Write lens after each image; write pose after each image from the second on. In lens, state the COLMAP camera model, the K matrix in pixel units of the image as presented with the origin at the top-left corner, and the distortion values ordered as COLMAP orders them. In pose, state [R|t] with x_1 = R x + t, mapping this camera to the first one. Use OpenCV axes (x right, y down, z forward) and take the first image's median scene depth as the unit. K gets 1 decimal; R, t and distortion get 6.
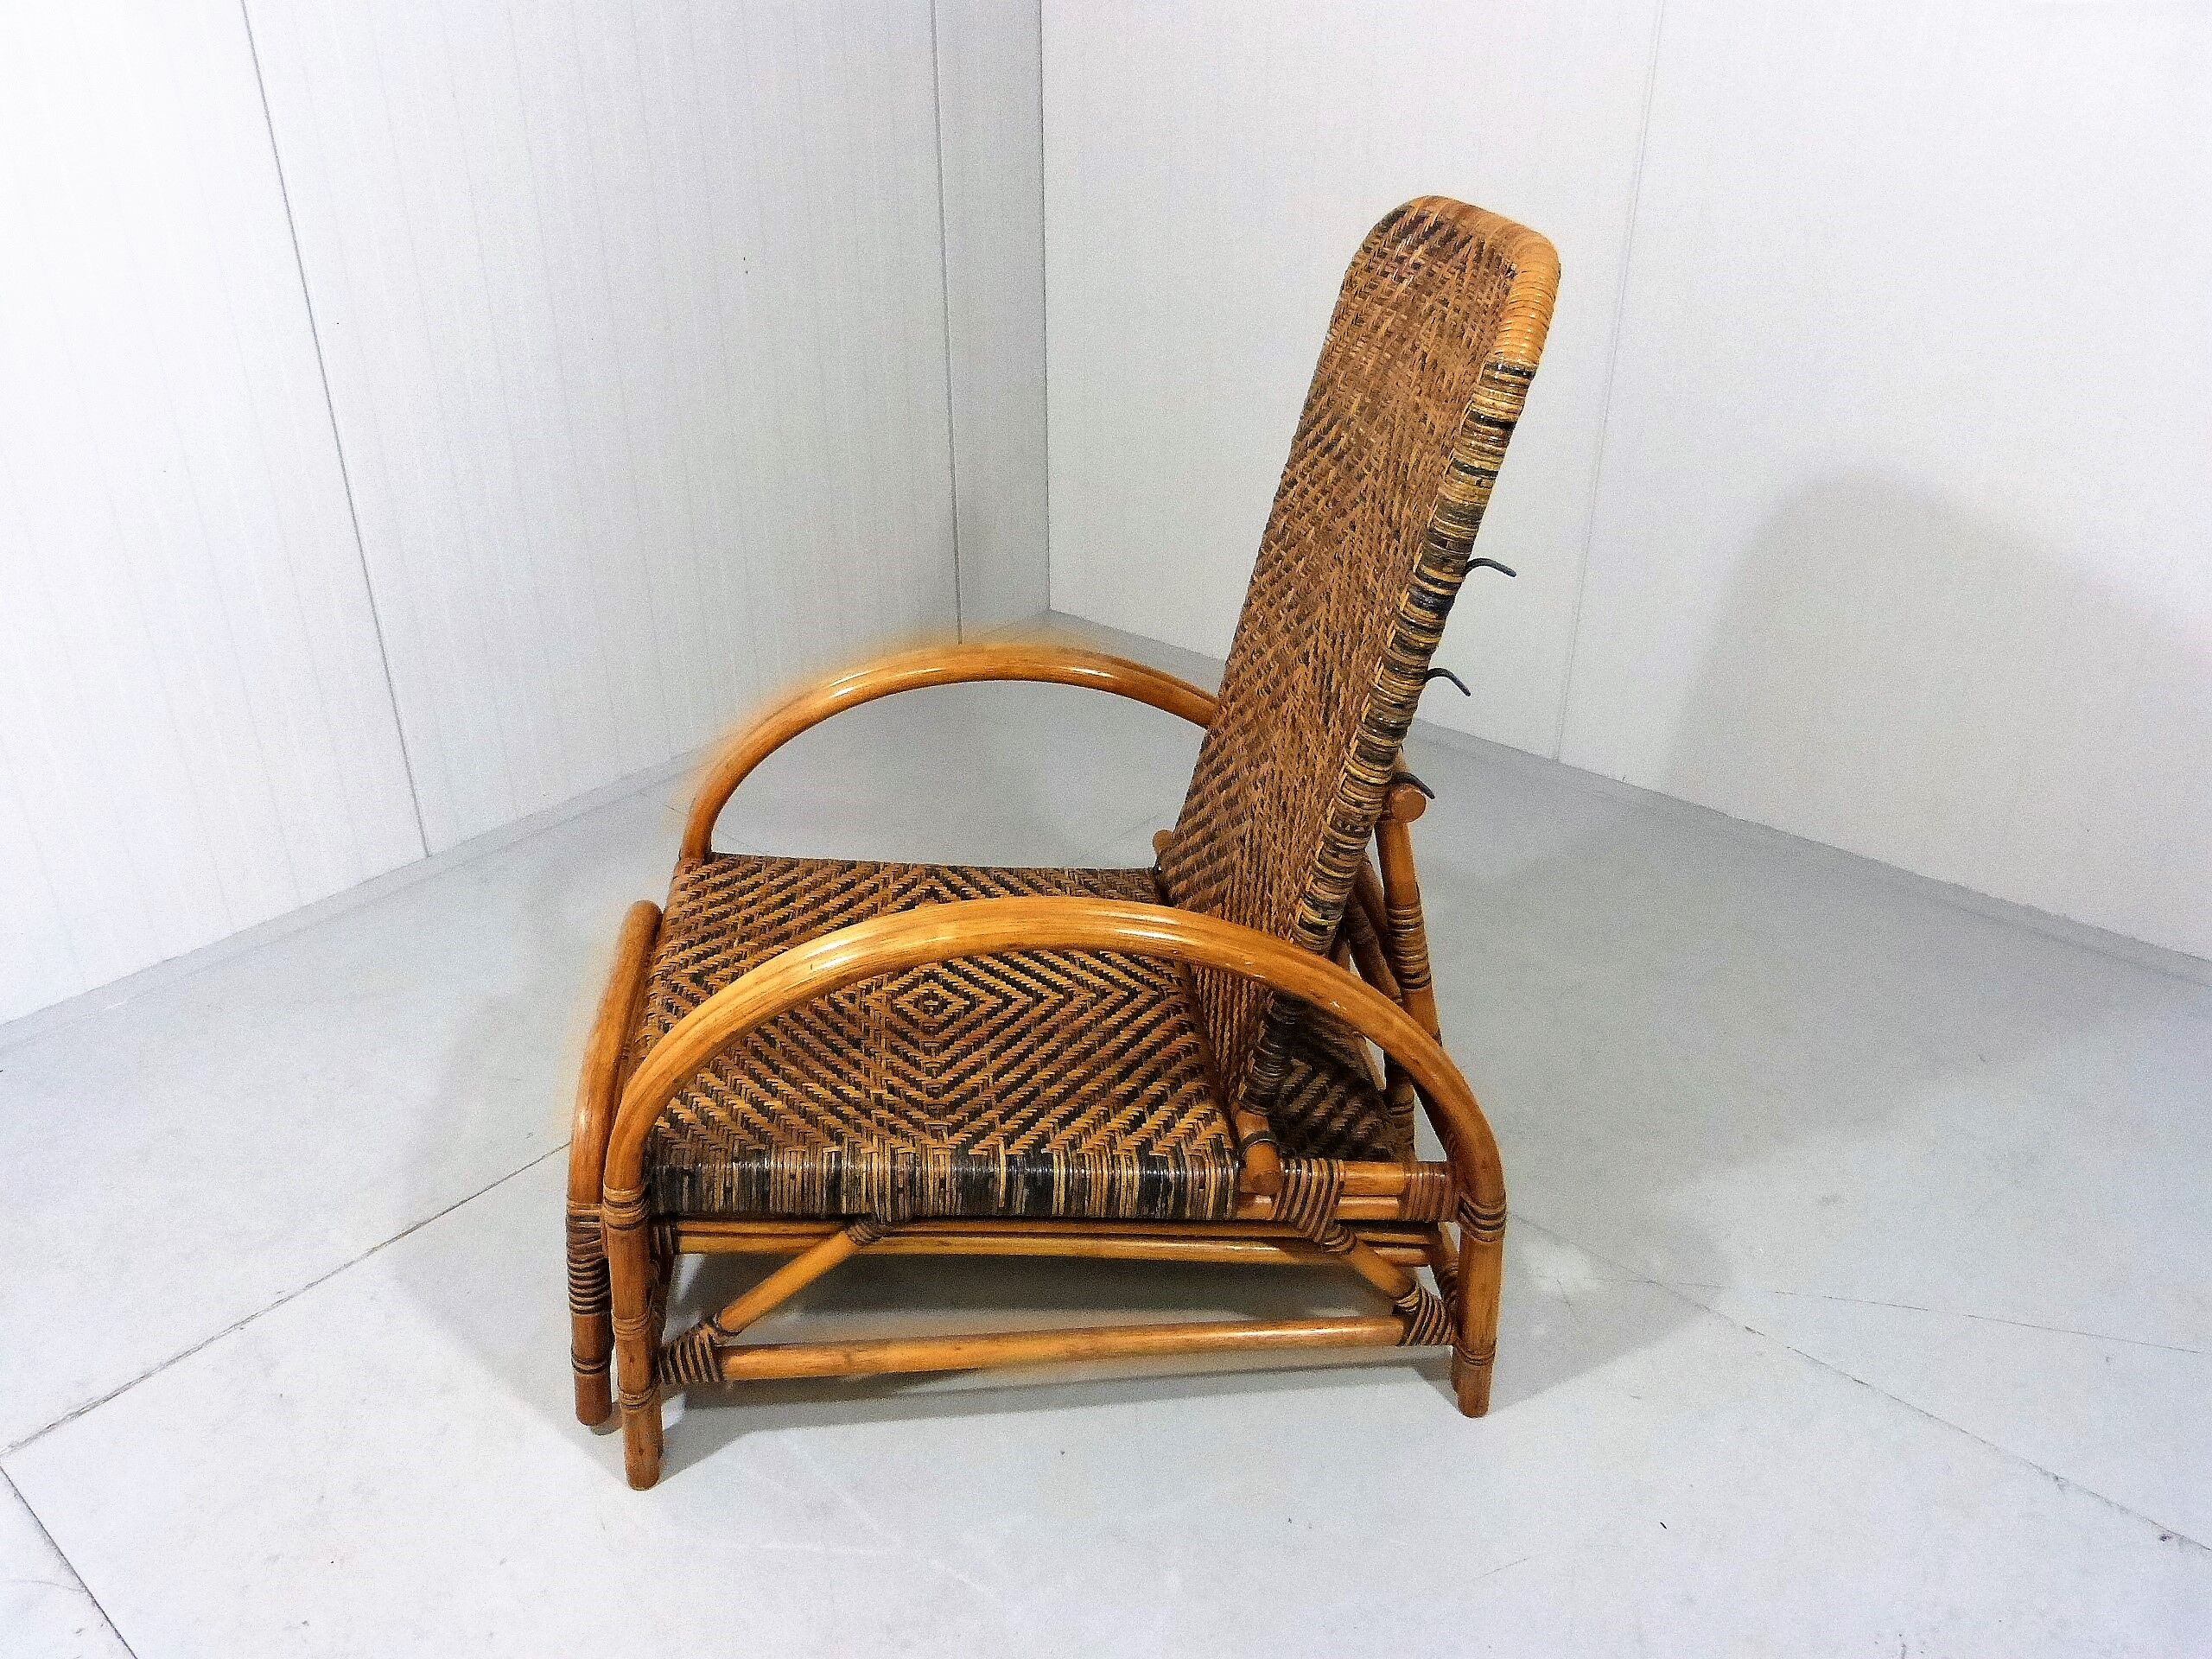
lens RADIAL K [[1658.8, 0, 1104.5], [0, 1658.8, 836.9], [0, 0, 1]] dist [-0.039466, 0.029297]
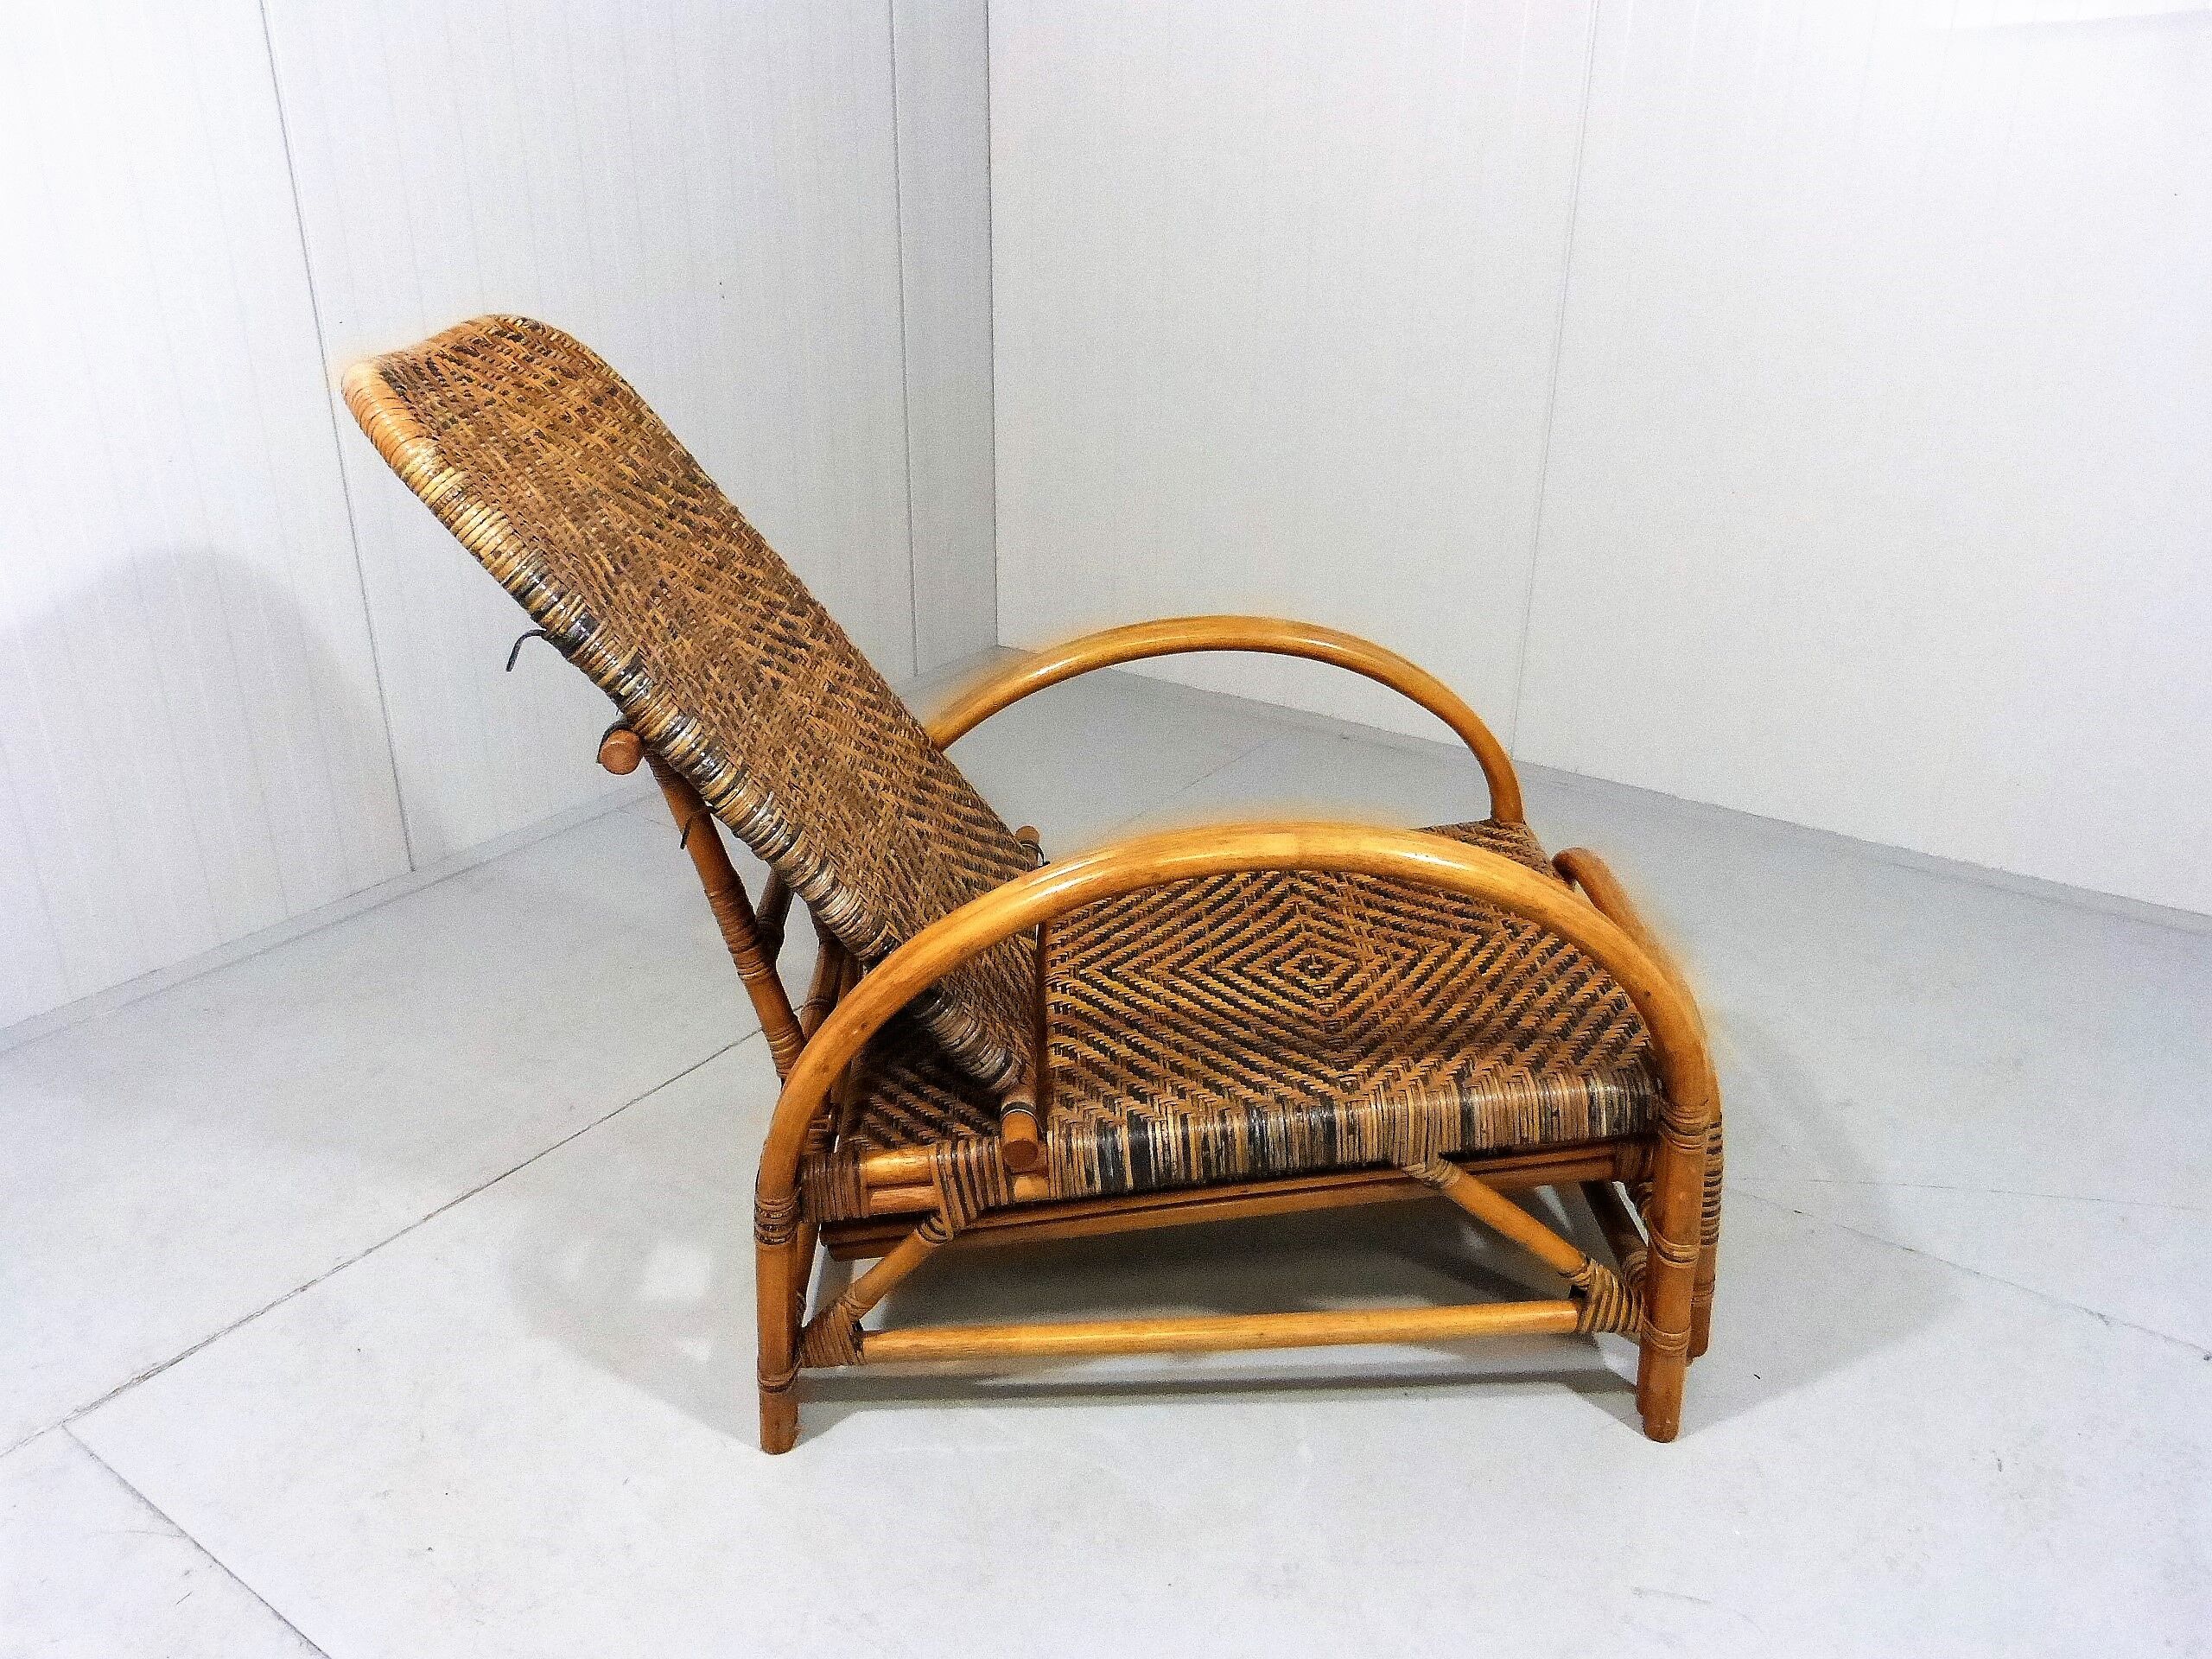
lens RADIAL K [[1666.8, 0, 1095.8], [0, 1666.8, 832.4], [0, 0, 1]] dist [-0.041625, 0.029309]
pose [[-0.996493, -0.037908, 0.074596, -0.046832], [0.034914, 0.621812, 0.782388, -0.729126], [-0.076043, 0.782249, -0.618308, 1.577395]]
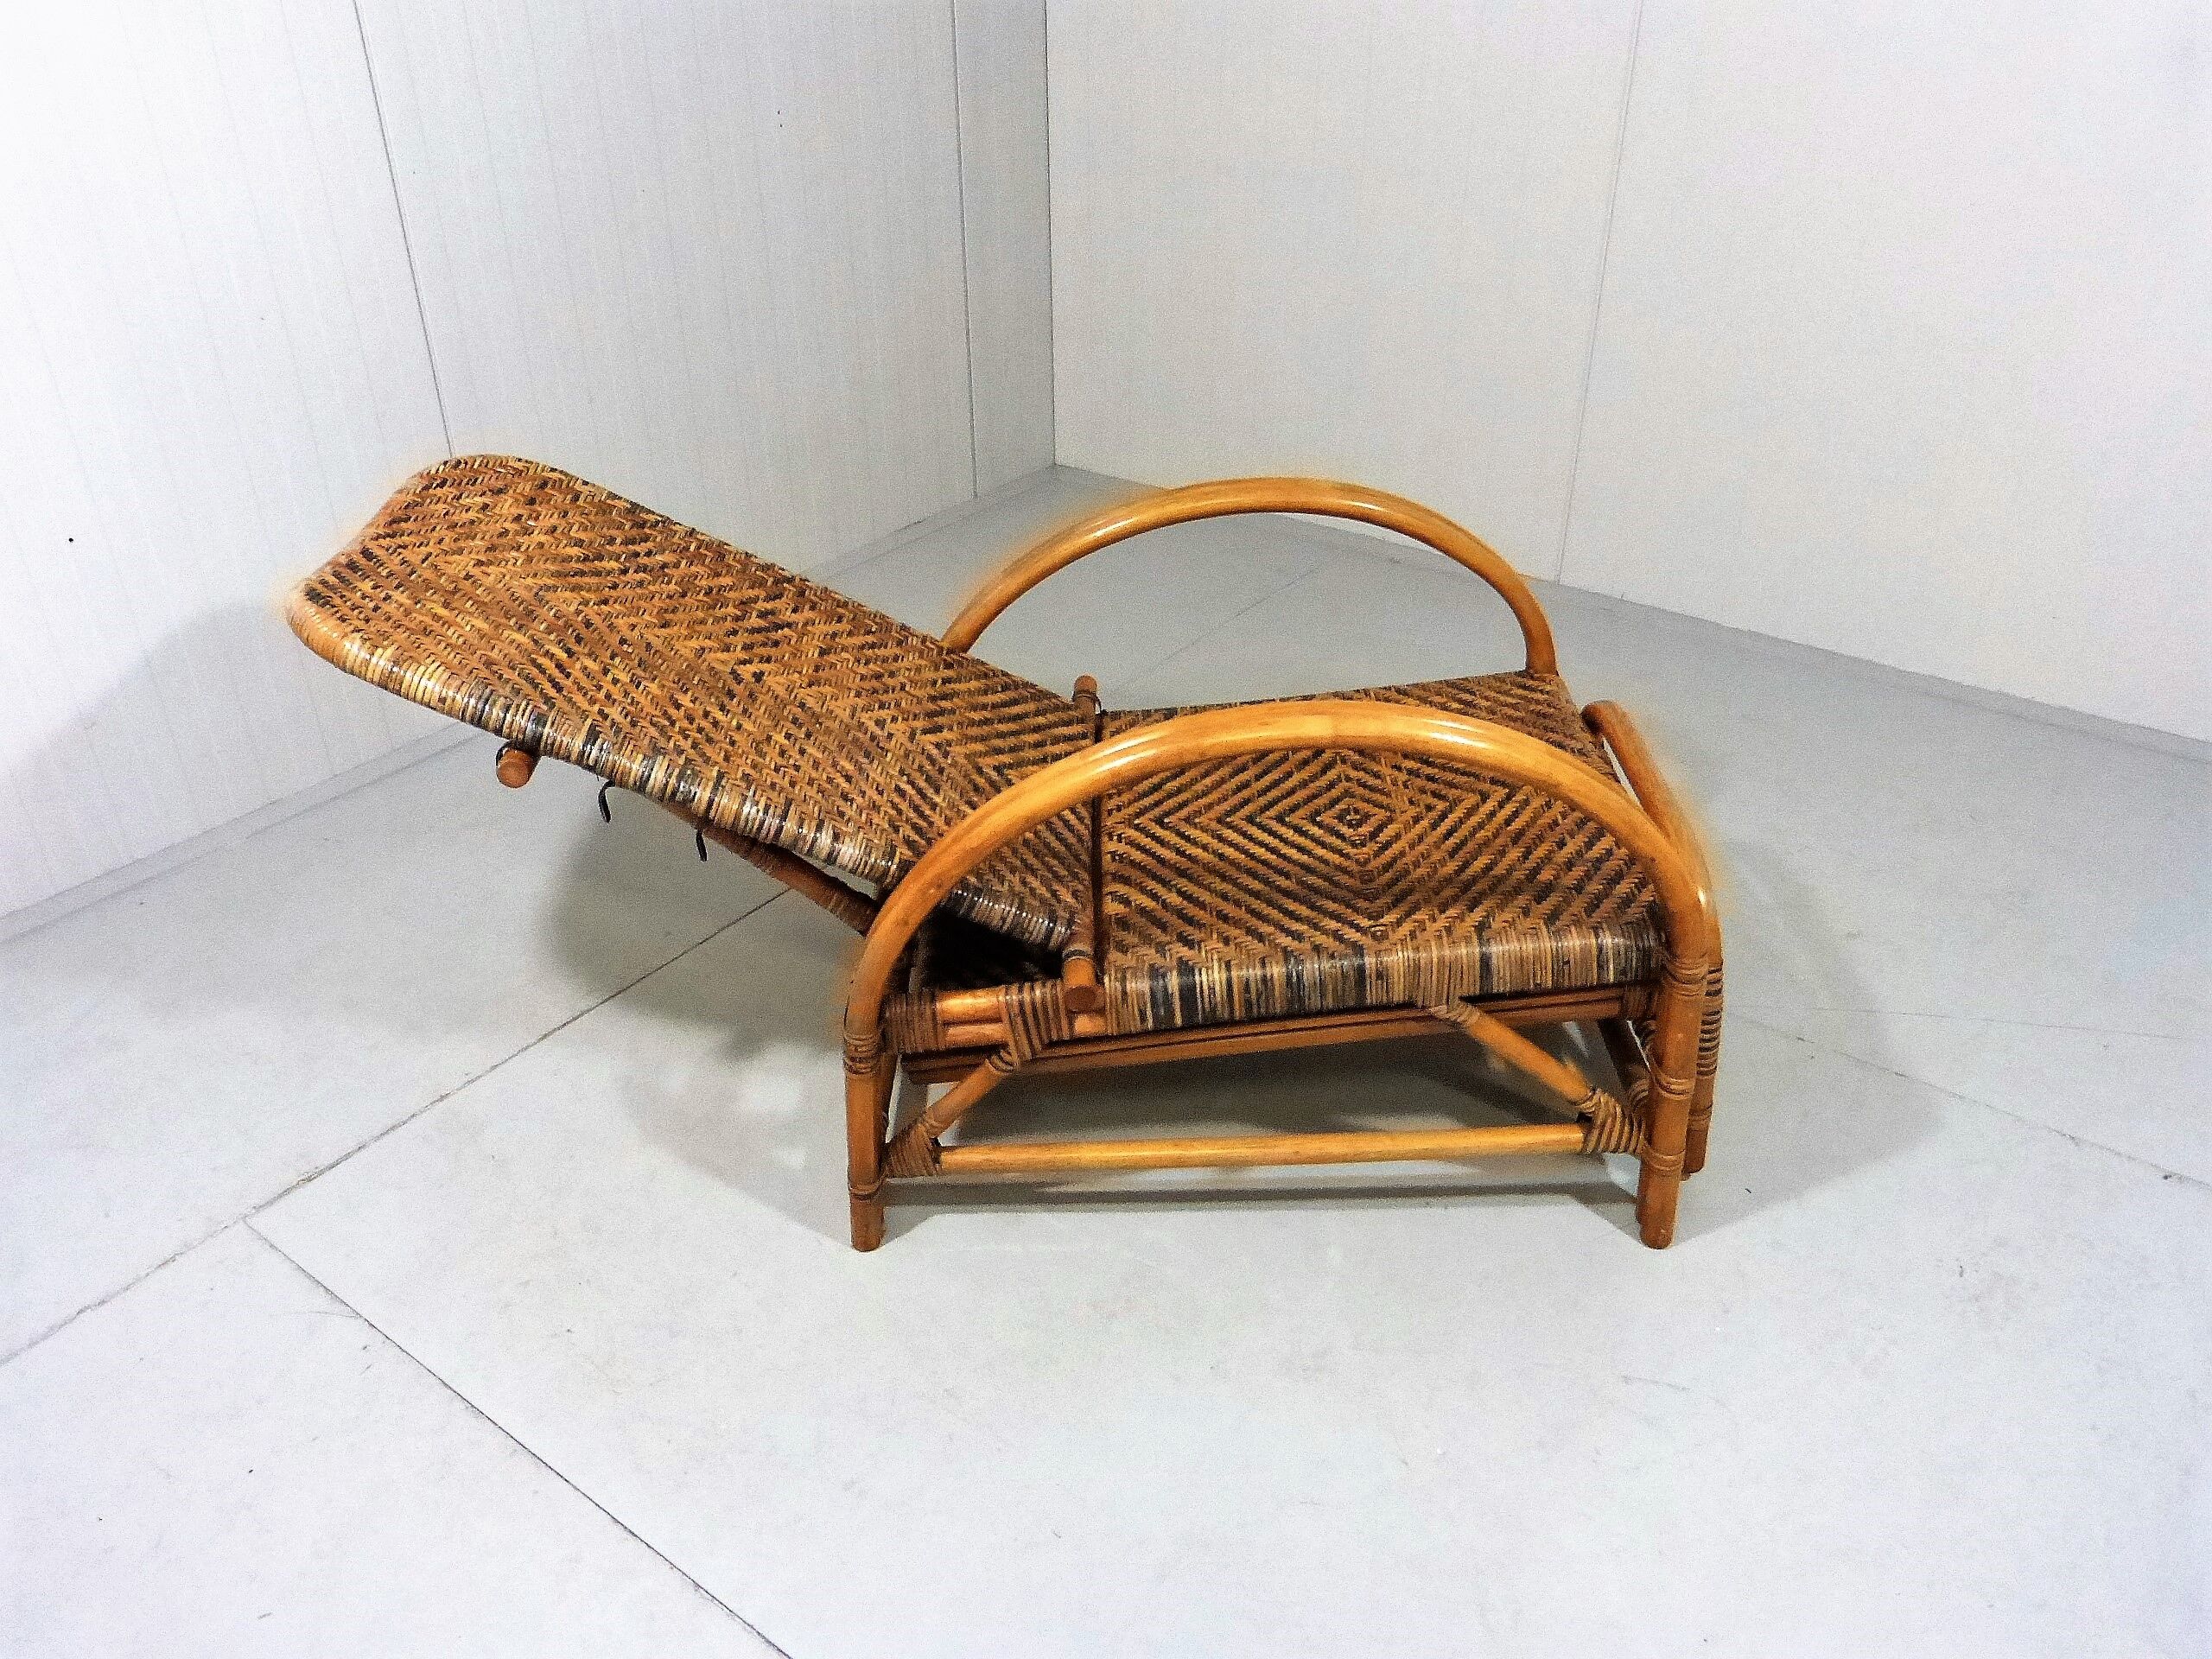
lens RADIAL K [[1666.8, 0, 1095.8], [0, 1666.8, 832.4], [0, 0, 1]] dist [-0.041625, 0.029309]
pose [[-0.993461, -0.049525, 0.102870, -0.052654], [0.063001, 0.513621, 0.855701, -0.818554], [-0.095215, 0.856587, -0.507143, 1.582773]]
